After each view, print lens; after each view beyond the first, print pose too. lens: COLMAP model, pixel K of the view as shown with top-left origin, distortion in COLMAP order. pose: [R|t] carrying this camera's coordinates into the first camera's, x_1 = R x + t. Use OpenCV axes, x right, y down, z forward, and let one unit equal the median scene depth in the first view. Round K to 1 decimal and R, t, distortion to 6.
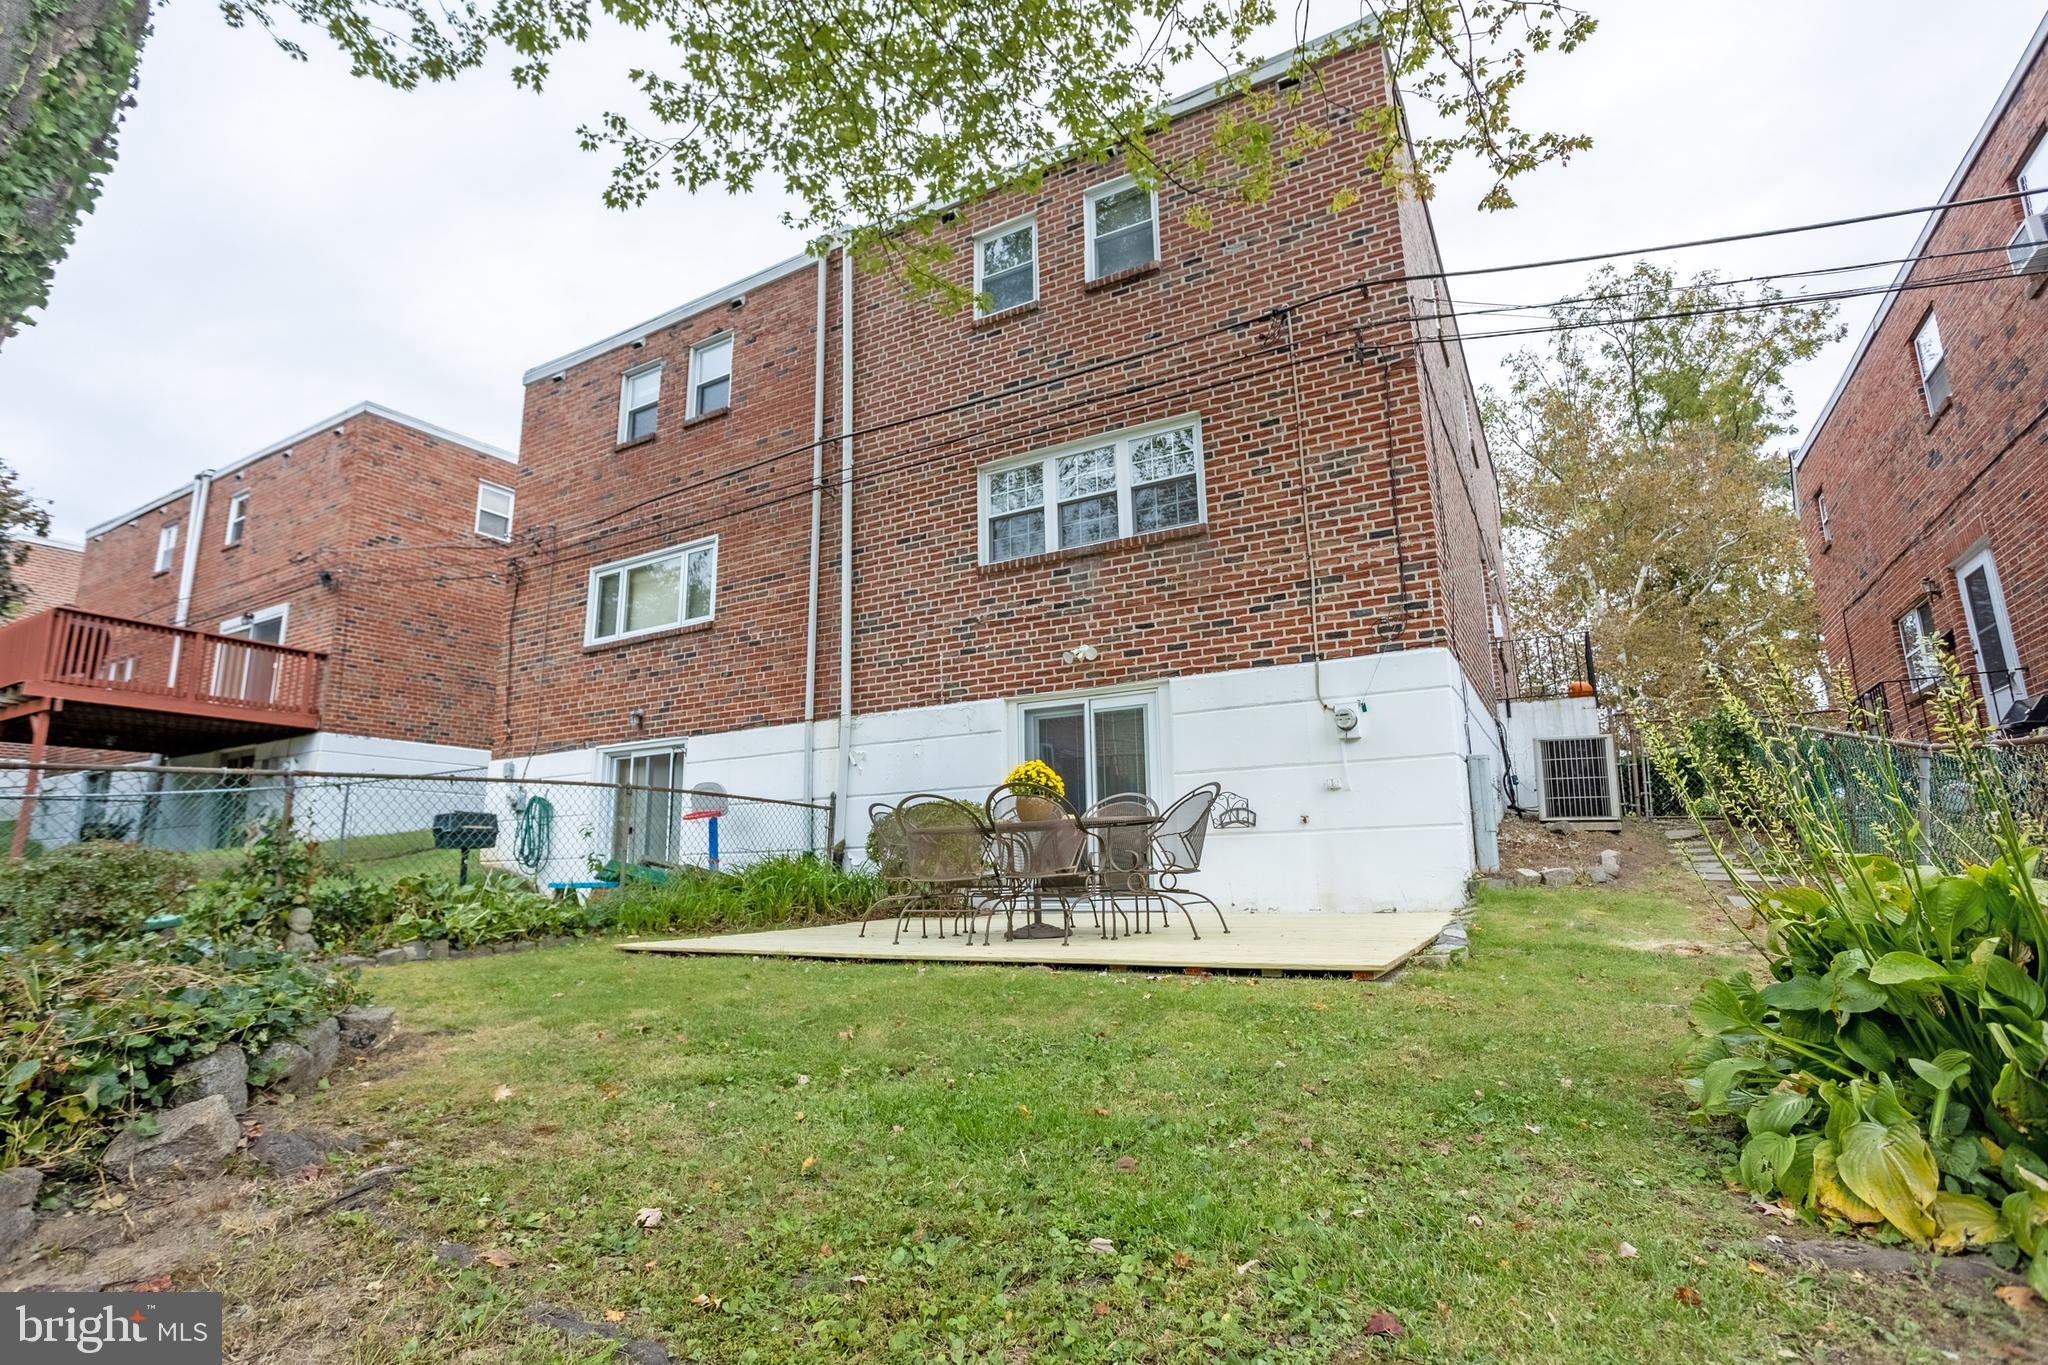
lens RADIAL K [[986.8, 0, 1024.0], [0, 986.8, 682.5], [0, 0, 1]] dist [-0.060239, 0.041108]
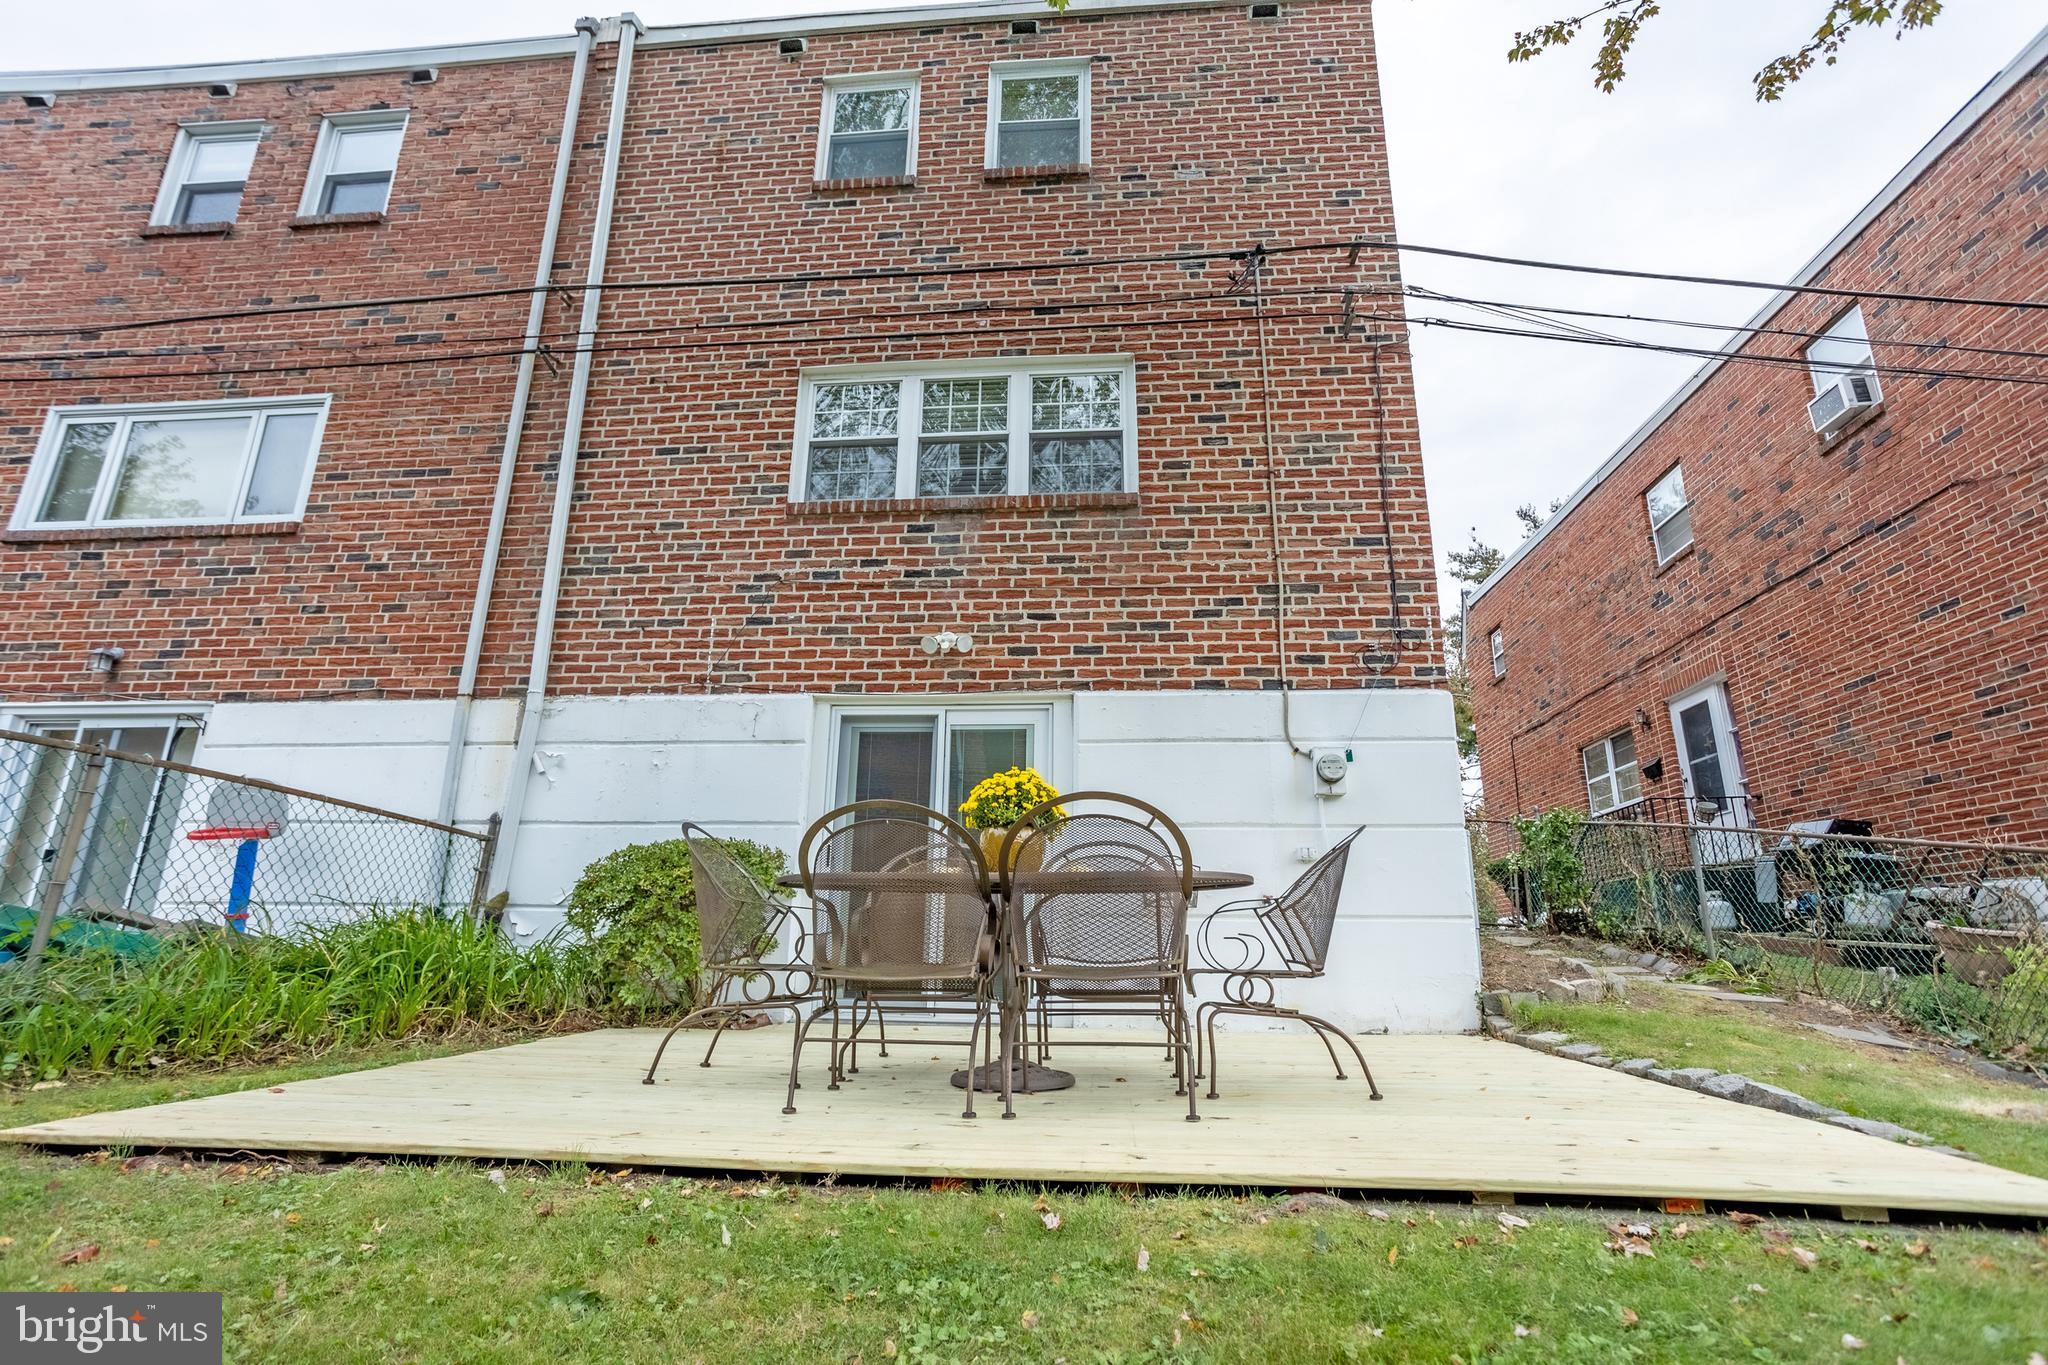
lens RADIAL K [[986.8, 0, 1024.0], [0, 986.8, 682.5], [0, 0, 1]] dist [-0.060239, 0.041108]
pose [[0.911918, 0.141276, 0.385289, -0.160567], [-0.109724, 0.988631, -0.102808, 0.065891], [-0.395433, 0.051477, 0.917051, 0.350938]]
